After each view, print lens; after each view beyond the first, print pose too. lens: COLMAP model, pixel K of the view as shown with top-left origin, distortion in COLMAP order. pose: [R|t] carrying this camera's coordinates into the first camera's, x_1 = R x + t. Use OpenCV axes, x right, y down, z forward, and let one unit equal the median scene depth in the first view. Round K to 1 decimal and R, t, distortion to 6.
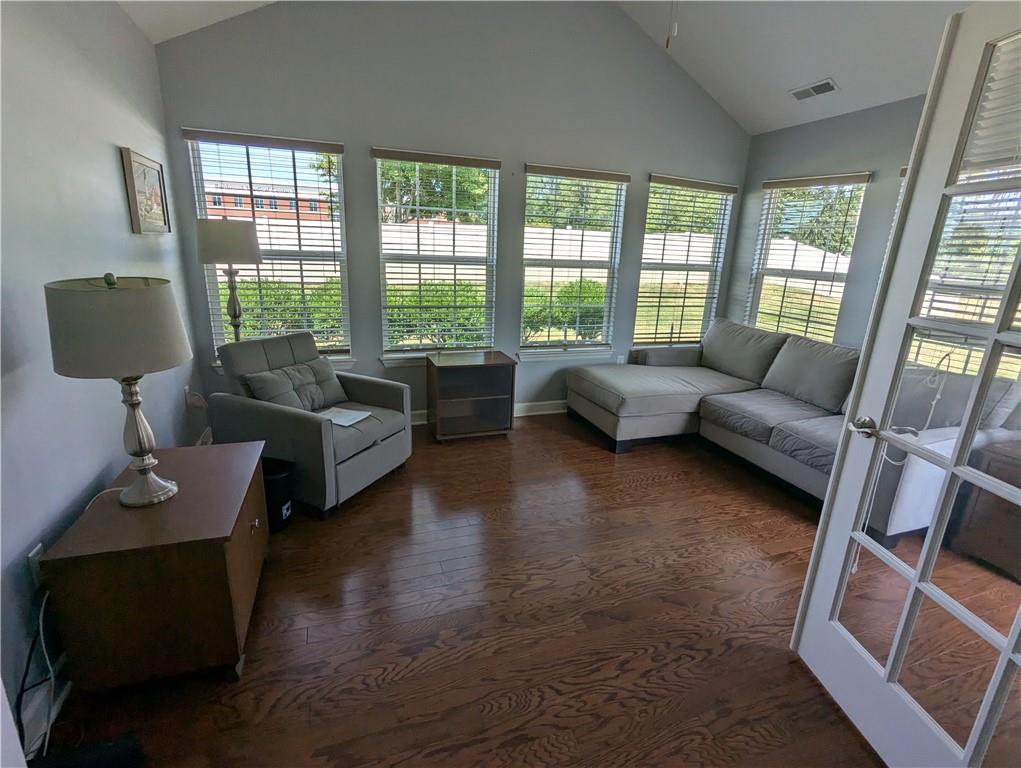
lens RADIAL K [[488.0, 0, 511.4], [0, 488.0, 382.0], [0, 0, 1]] dist [0.004151, 0.001650]
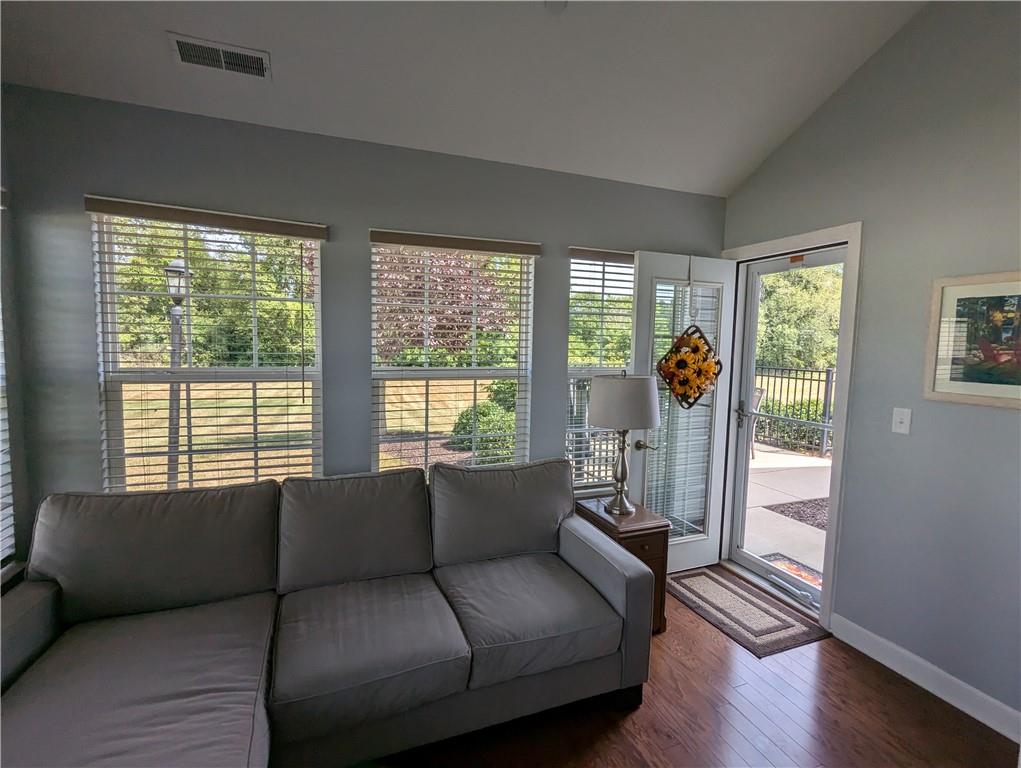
lens RADIAL K [[488.0, 0, 509.4], [0, 488.0, 379.4], [0, 0, 1]] dist [0.004151, 0.001650]
pose [[-0.020061, -0.124532, 0.992013, 0.014171], [0.247006, 0.960838, 0.125613, -0.190068], [-0.968806, 0.247553, 0.011485, 0.618620]]
